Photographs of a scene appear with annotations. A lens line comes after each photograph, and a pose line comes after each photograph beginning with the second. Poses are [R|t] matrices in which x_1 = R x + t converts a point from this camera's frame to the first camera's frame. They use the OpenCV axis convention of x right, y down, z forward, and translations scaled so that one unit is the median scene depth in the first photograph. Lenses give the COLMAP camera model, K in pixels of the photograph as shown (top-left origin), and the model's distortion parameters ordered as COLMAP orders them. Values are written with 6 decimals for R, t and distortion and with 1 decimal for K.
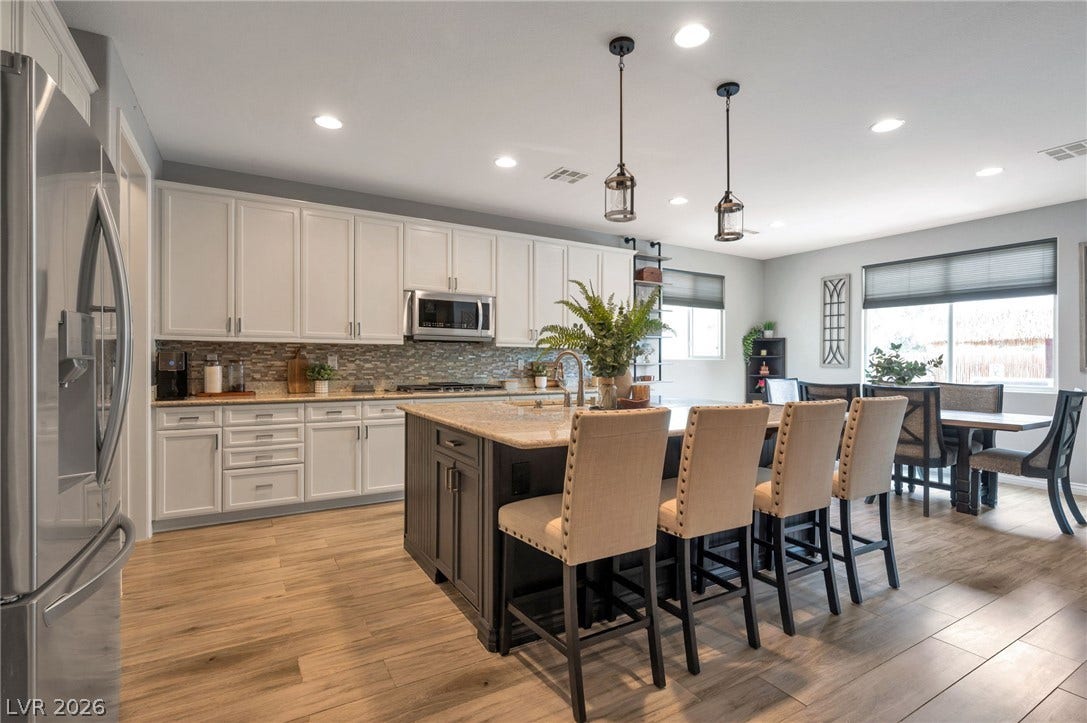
lens RADIAL K [[514.5, 0, 550.3], [0, 514.5, 360.0], [0, 0, 1]] dist [-0.000138, 0.001278]
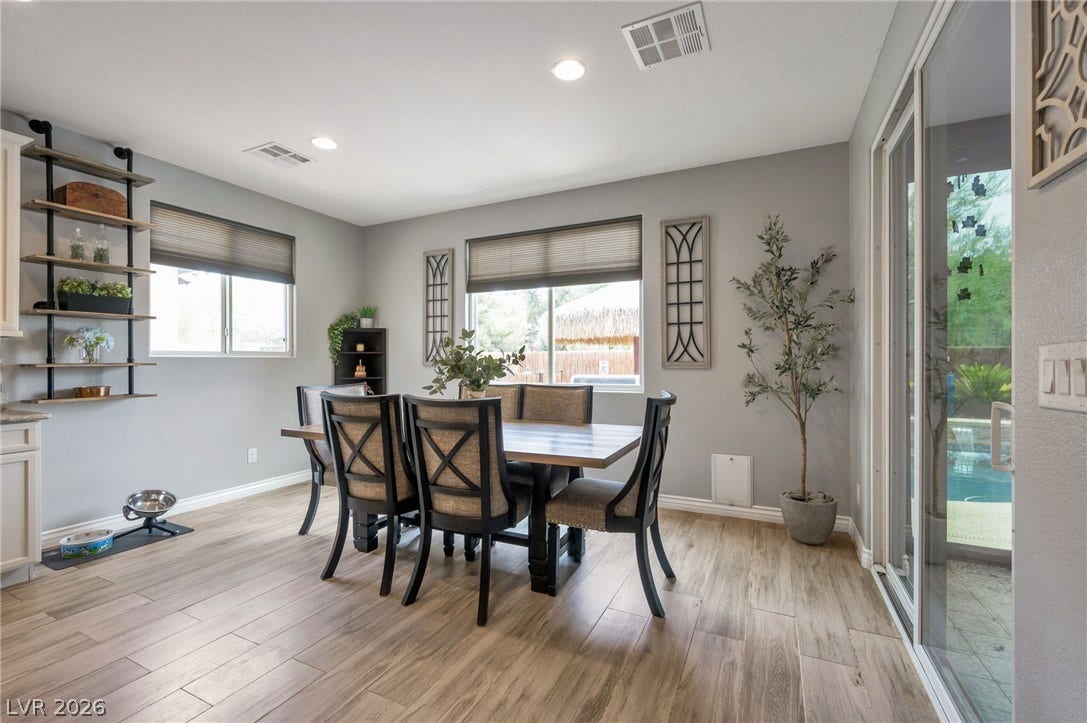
lens RADIAL K [[464.0, 0, 543.5], [0, 464.0, 361.5], [0, 0, 1]] dist [-0.000501, 0.000206]
pose [[0.840732, -0.009212, 0.541373, 0.356089], [0.007372, 0.999957, 0.005567, 0.005622], [-0.541402, -0.000690, 0.840764, 0.367433]]
